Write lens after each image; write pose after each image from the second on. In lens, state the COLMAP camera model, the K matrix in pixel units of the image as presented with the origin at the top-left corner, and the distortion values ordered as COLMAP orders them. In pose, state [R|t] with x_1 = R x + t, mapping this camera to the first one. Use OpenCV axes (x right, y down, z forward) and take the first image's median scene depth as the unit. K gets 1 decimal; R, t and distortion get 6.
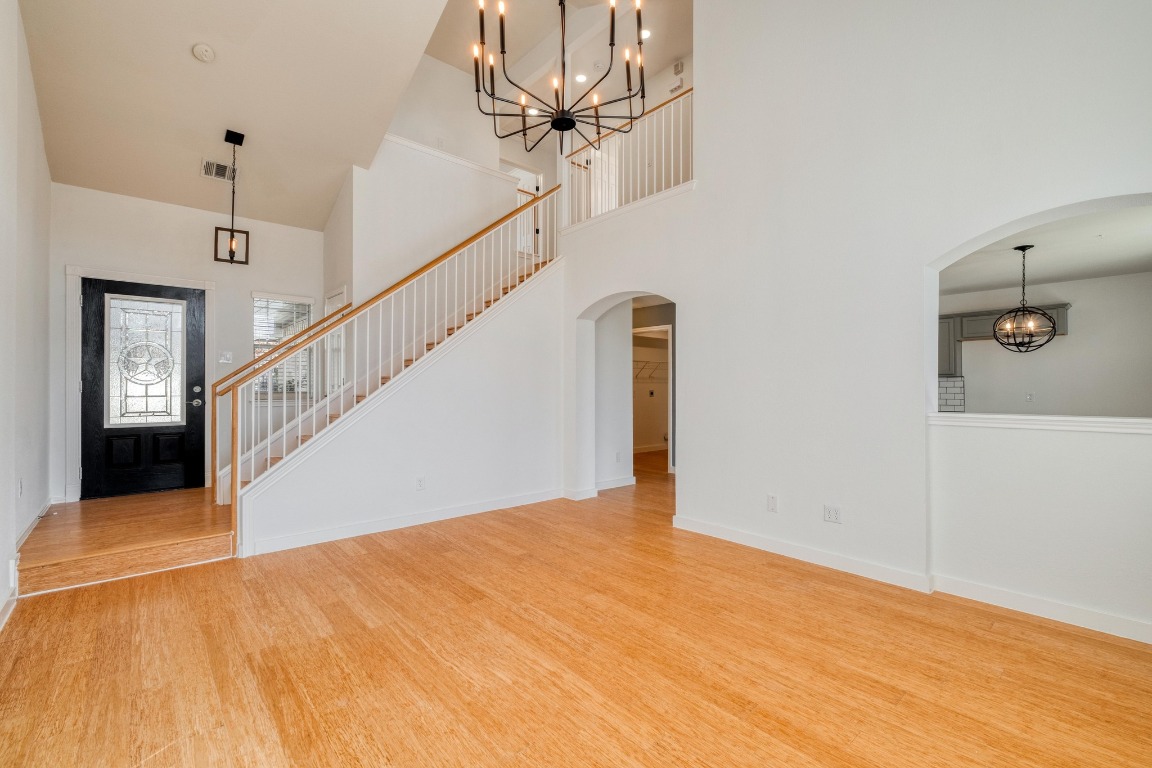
lens RADIAL K [[496.9, 0, 576.0], [0, 496.9, 384.0], [0, 0, 1]] dist [0.000819, -0.001022]
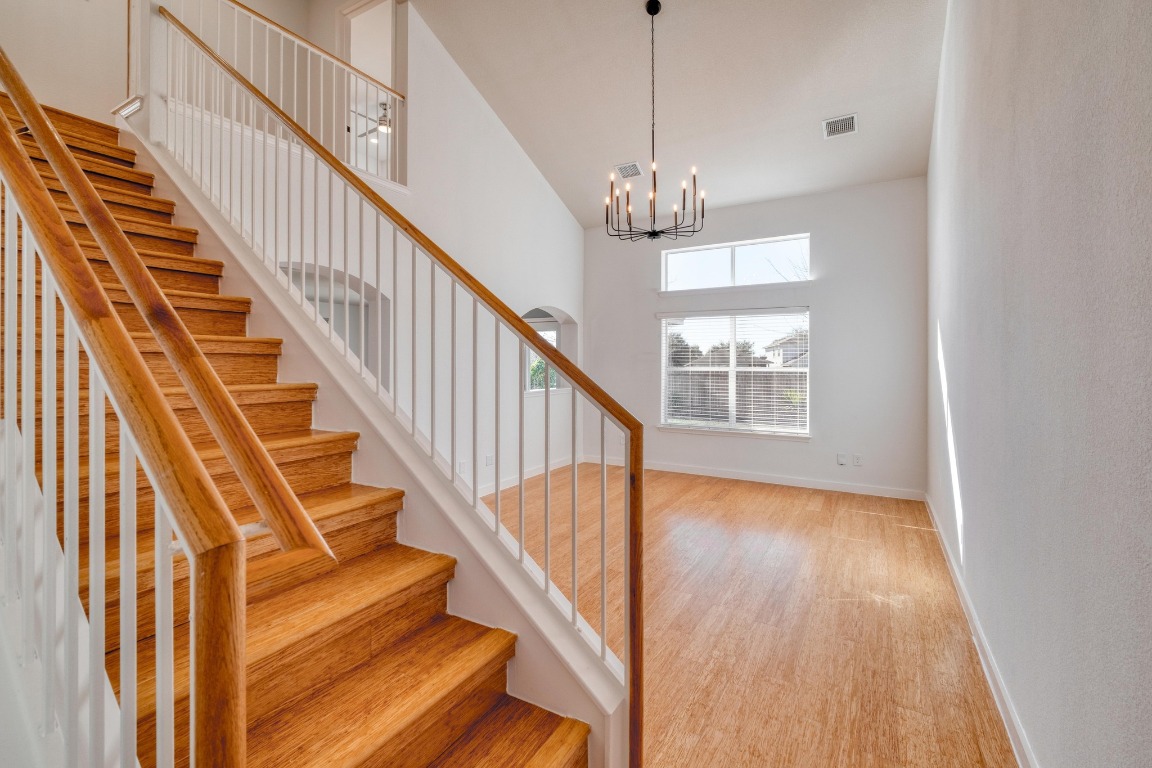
lens RADIAL K [[501.0, 0, 575.2], [0, 501.0, 363.3], [0, 0, 1]] dist [0.000842, -0.000241]
pose [[-0.307150, -0.001475, 0.951660, -1.466457], [-0.003594, 0.999993, 0.000390, -0.072193], [-0.951654, -0.003301, -0.307154, 1.624475]]
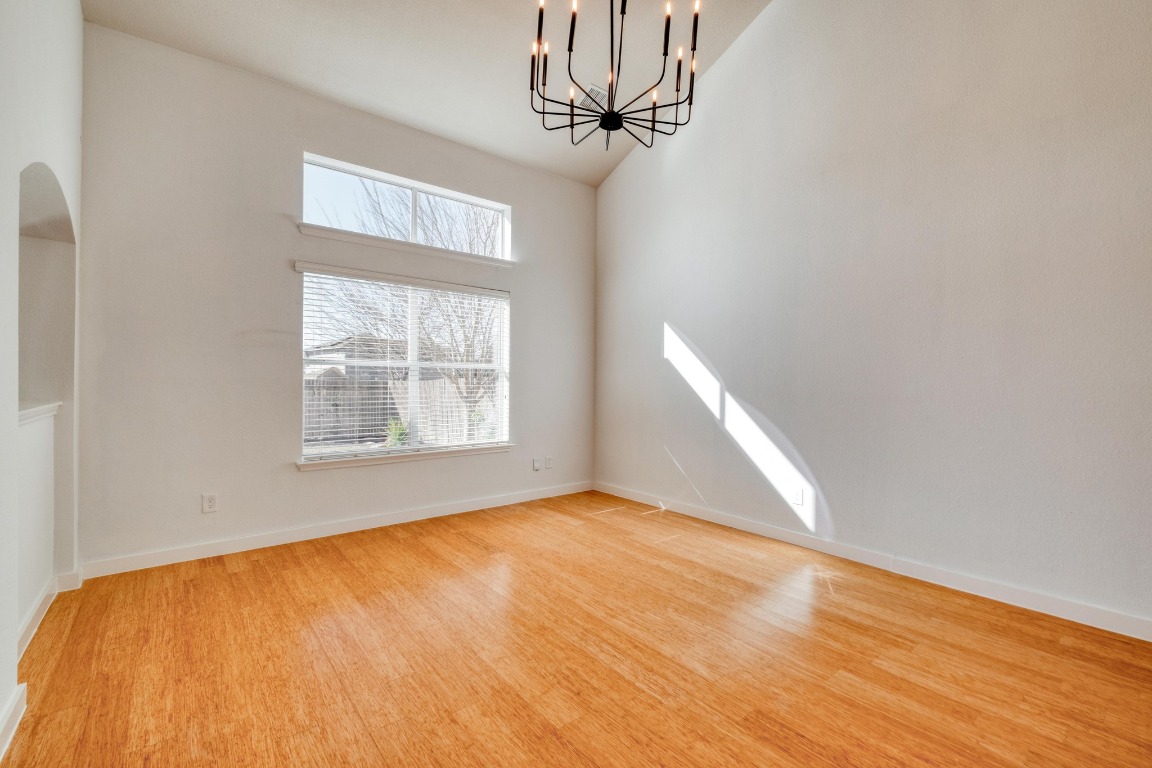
lens RADIAL K [[496.9, 0, 576.0], [0, 496.9, 384.0], [0, 0, 1]] dist [0.000819, -0.001022]
pose [[-0.999177, -0.008940, 0.039562, 0.002026], [-0.008773, 0.999952, 0.004407, 0.010370], [-0.039599, 0.004056, -0.999207, 1.822866]]
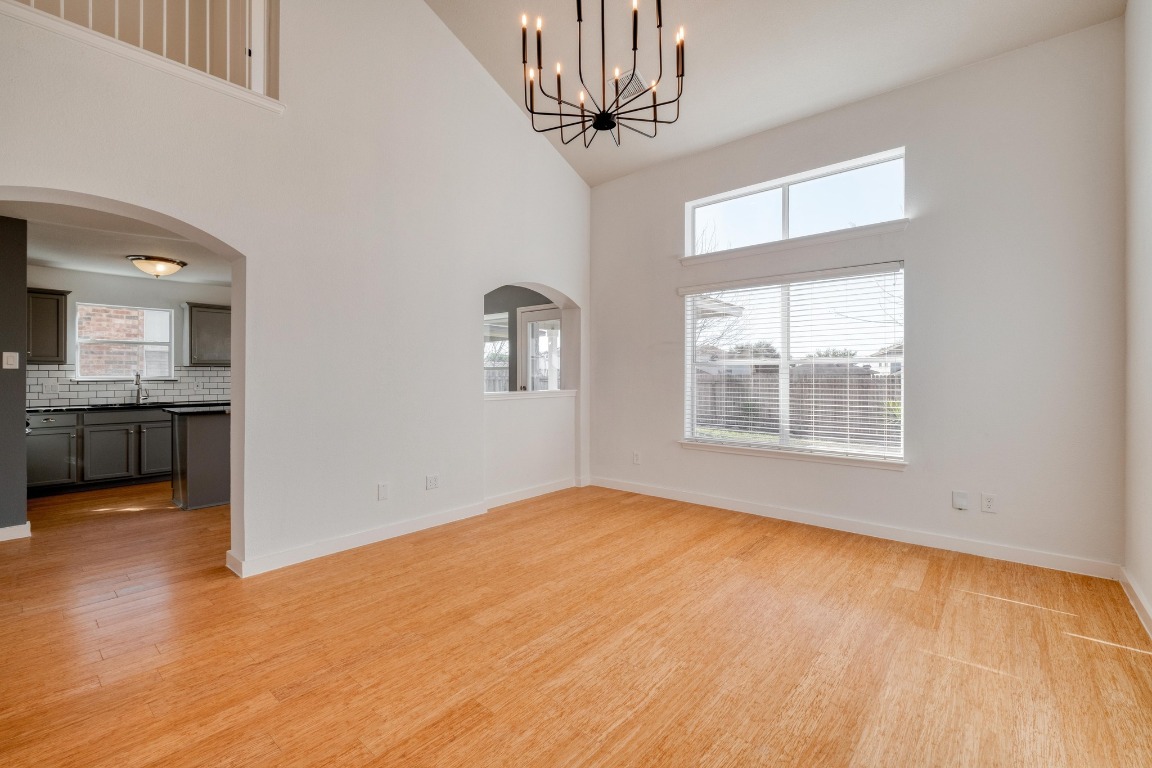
lens RADIAL K [[496.6, 0, 576.6], [0, 496.6, 374.9], [0, 0, 1]] dist [0.009118, -0.005796]
pose [[-0.138726, 0.000963, 0.990330, -0.951090], [-0.001864, 0.999998, -0.001234, 0.003501], [-0.990329, -0.002017, -0.138724, 1.076616]]
